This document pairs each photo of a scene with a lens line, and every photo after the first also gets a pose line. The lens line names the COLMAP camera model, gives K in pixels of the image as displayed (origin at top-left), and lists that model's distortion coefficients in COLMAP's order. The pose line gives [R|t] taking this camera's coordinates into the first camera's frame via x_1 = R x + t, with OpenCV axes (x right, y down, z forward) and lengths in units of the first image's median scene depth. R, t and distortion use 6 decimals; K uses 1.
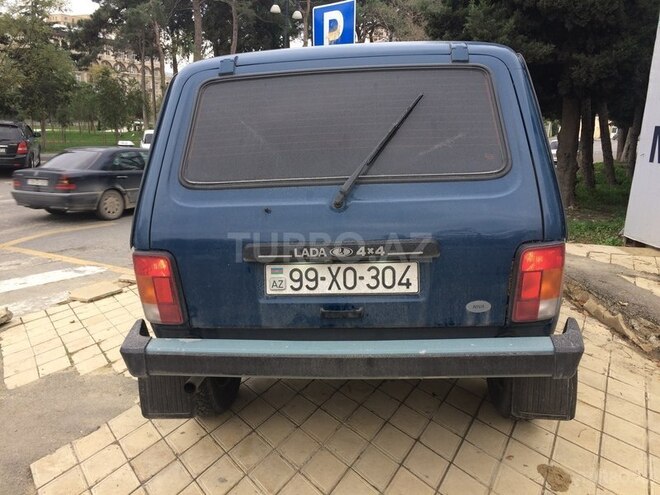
lens RADIAL K [[563.3, 0, 330.8], [0, 563.3, 258.7], [0, 0, 1]] dist [0.079262, -0.103473]
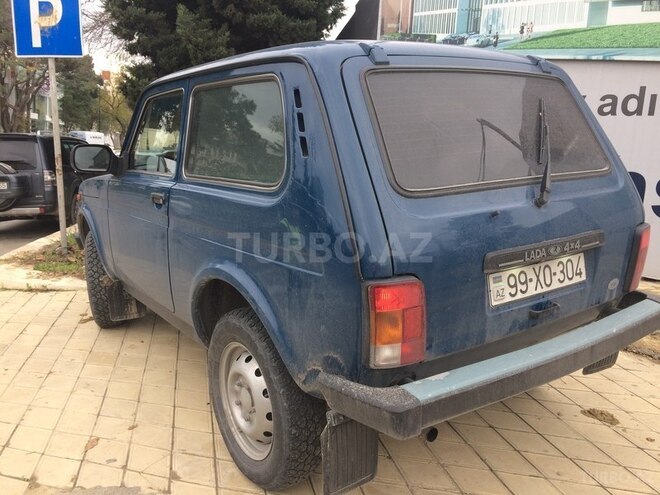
lens RADIAL K [[563.3, 0, 330.8], [0, 563.3, 258.7], [0, 0, 1]] dist [0.079262, -0.103473]
pose [[0.760019, -0.119442, 0.638830, -0.911875], [0.132328, 0.990815, 0.027822, -0.075823], [-0.636286, 0.063390, 0.768844, 0.457209]]
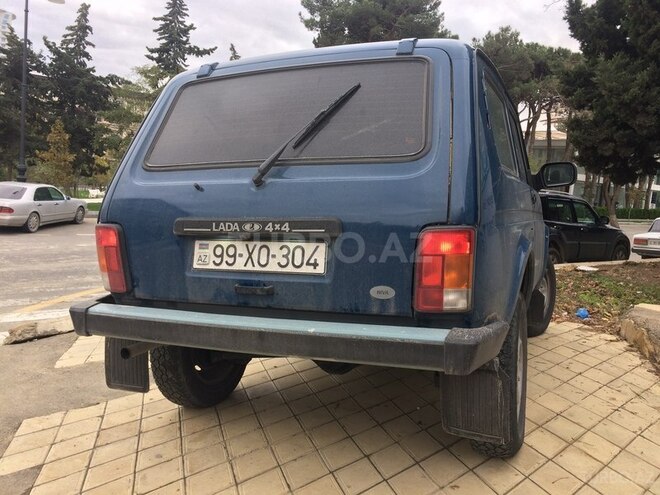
lens RADIAL K [[563.3, 0, 330.8], [0, 563.3, 258.7], [0, 0, 1]] dist [0.079262, -0.103473]
pose [[0.954813, 0.061453, -0.290785, 0.443062], [-0.098551, 0.988500, -0.114696, 0.143602], [0.280393, 0.138171, 0.949889, 0.070927]]
